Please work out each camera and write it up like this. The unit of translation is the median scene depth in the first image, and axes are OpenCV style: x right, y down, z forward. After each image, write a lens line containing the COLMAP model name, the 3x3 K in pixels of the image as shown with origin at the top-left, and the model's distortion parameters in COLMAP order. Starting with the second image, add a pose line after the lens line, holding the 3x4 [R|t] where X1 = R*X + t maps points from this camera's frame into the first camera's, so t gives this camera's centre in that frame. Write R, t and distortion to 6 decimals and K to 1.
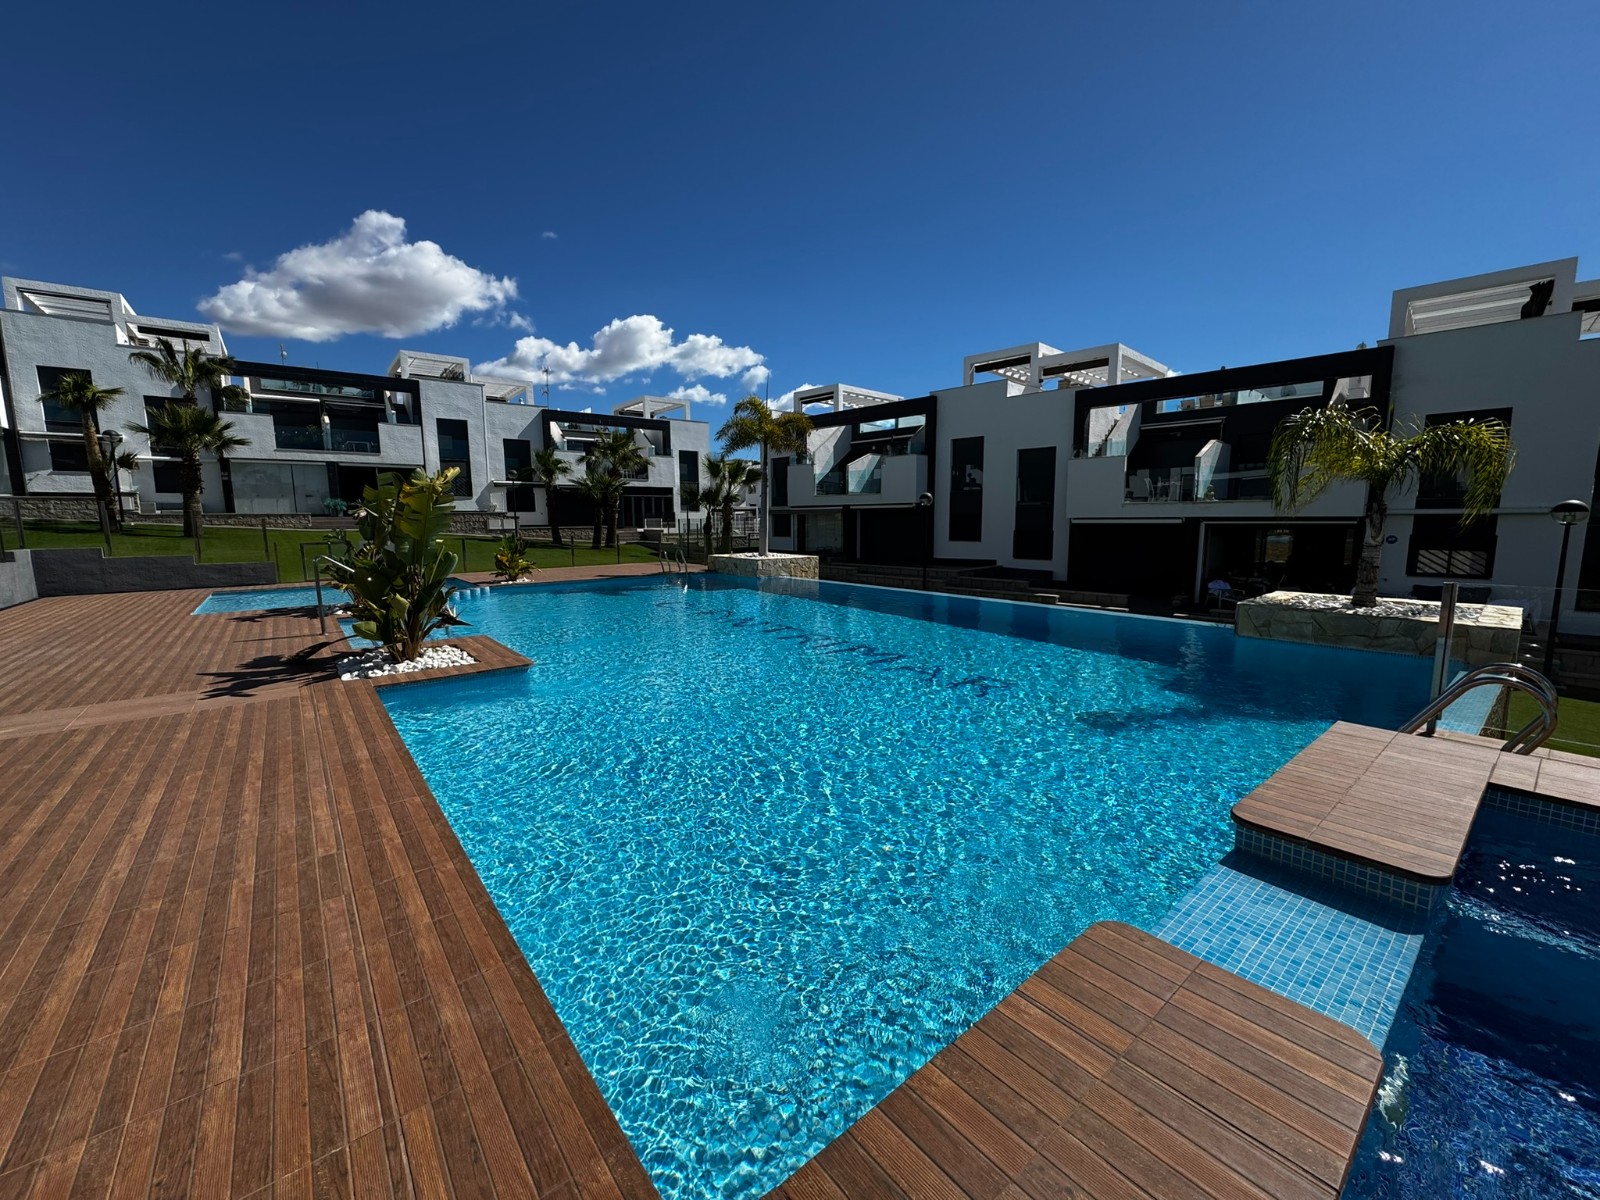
lens RADIAL K [[640.9, 0, 800.0], [0, 640.9, 600.0], [0, 0, 1]] dist [-0.002103, -0.000346]
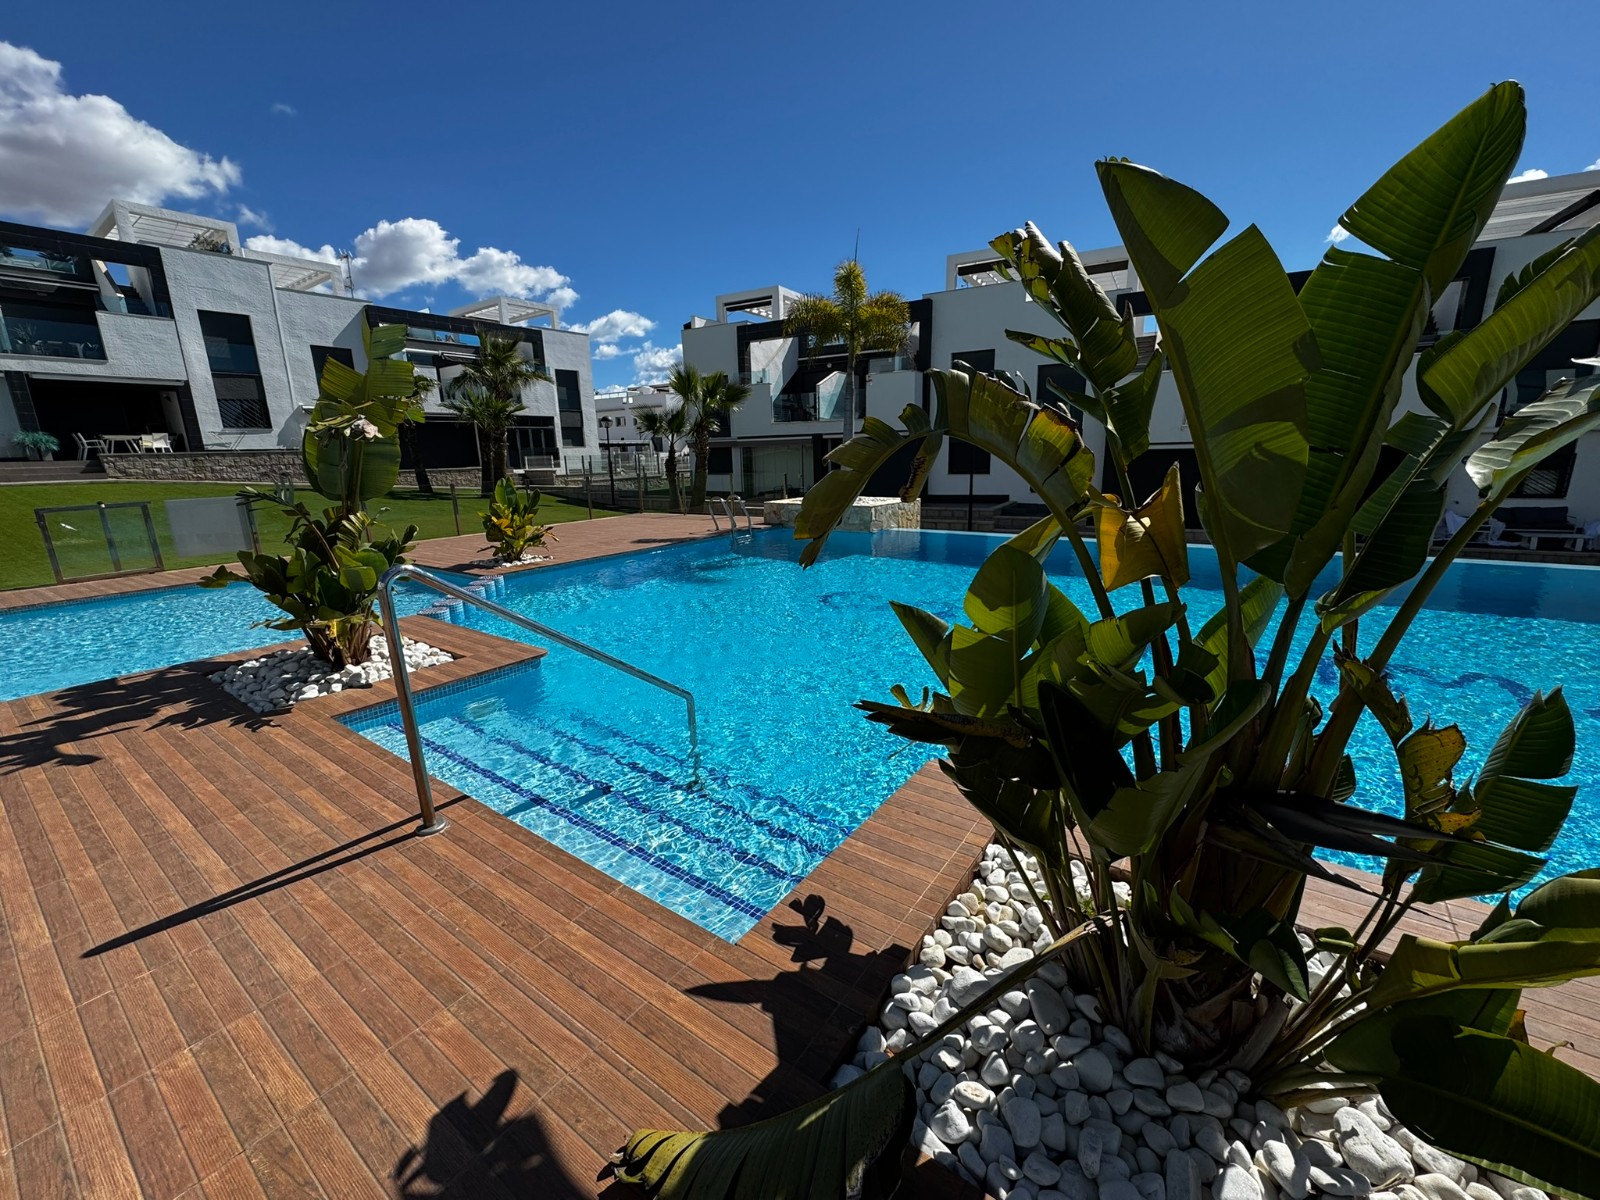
lens RADIAL K [[627.7, 0, 800.0], [0, 627.7, 600.0], [0, 0, 1]] dist [-0.011435, -0.000226]
pose [[0.961224, -0.076632, 0.264909, -0.172732], [0.050066, 0.993144, 0.105629, -0.020388], [-0.271187, -0.088271, 0.958471, 0.199303]]
